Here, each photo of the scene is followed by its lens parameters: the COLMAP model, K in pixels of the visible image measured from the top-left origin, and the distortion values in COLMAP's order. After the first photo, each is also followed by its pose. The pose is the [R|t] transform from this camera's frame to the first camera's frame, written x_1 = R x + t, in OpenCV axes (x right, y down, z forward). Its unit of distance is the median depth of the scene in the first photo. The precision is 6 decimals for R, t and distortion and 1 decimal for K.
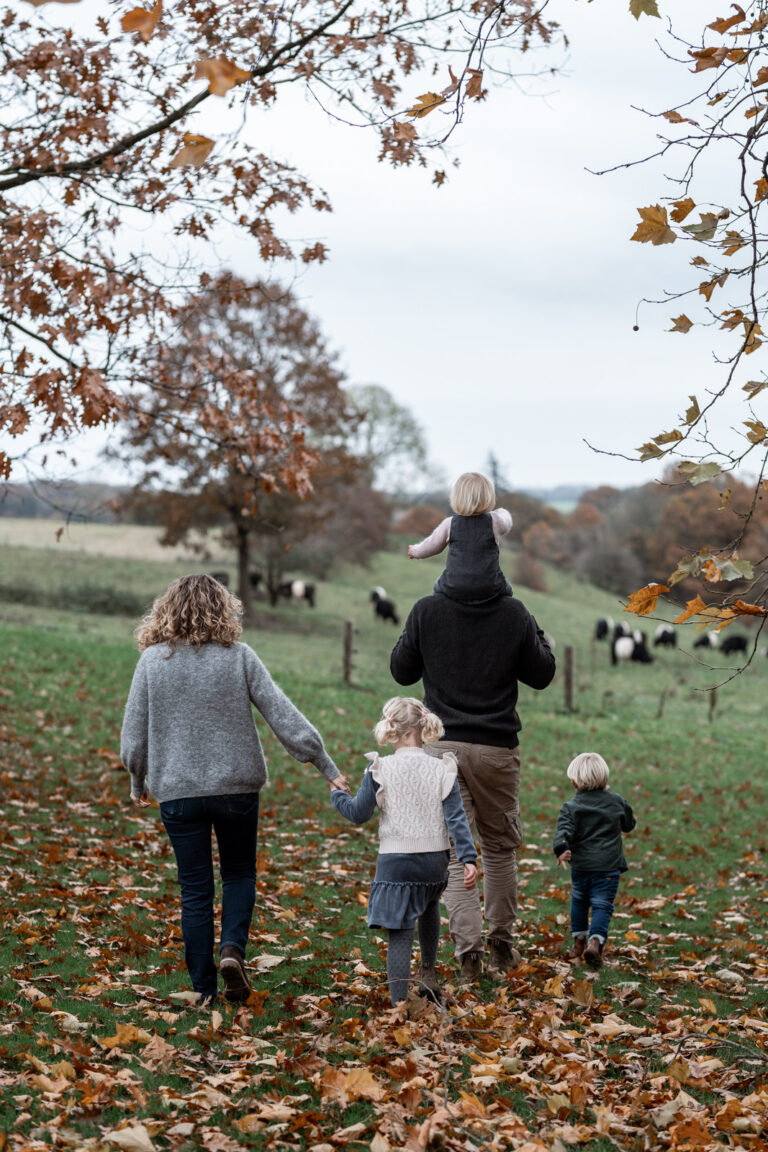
lens RADIAL K [[3485.7, 0, 382.0], [0, 3485.7, 576.3], [0, 0, 1]] dist [-0.227933, 0.000000]
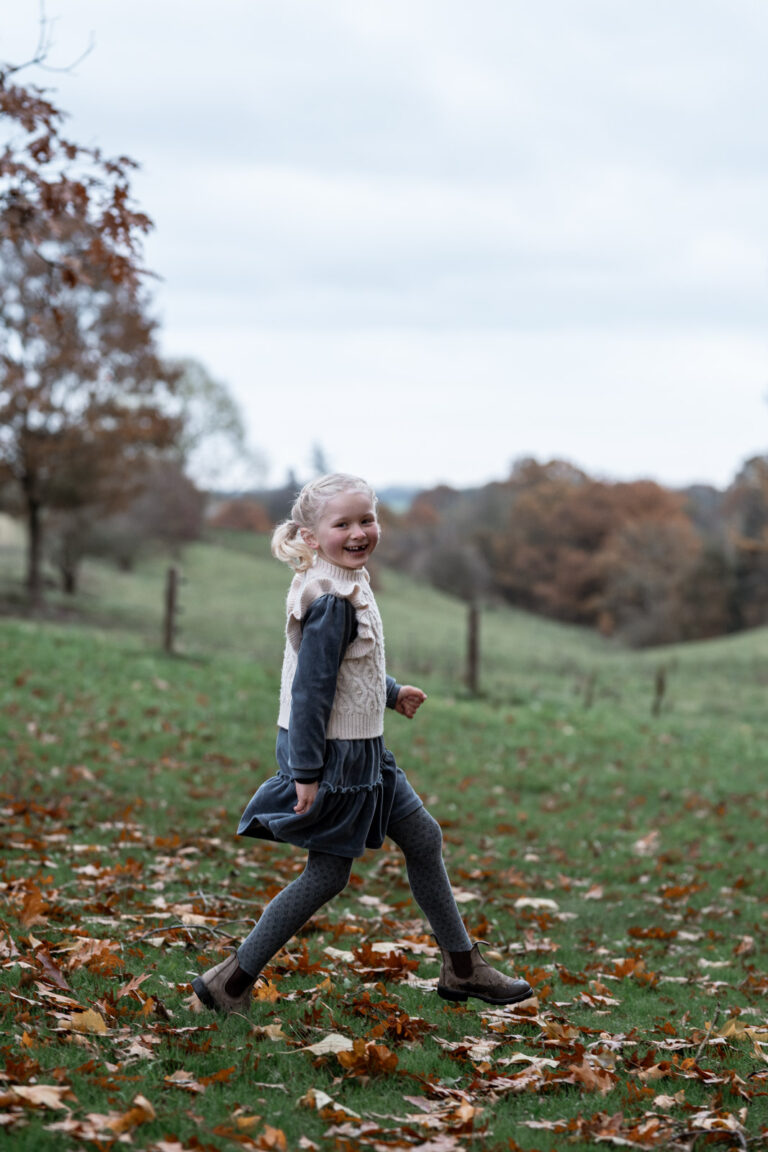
lens RADIAL K [[3485.7, 0, 385.6], [0, 3485.7, 577.0], [0, 0, 1]] dist [-0.227933, 0.000000]
pose [[0.998055, 0.019612, 0.059169, -0.004549], [-0.018971, 0.999755, -0.011384, 0.012637], [-0.059378, 0.010239, 0.998183, 0.153727]]
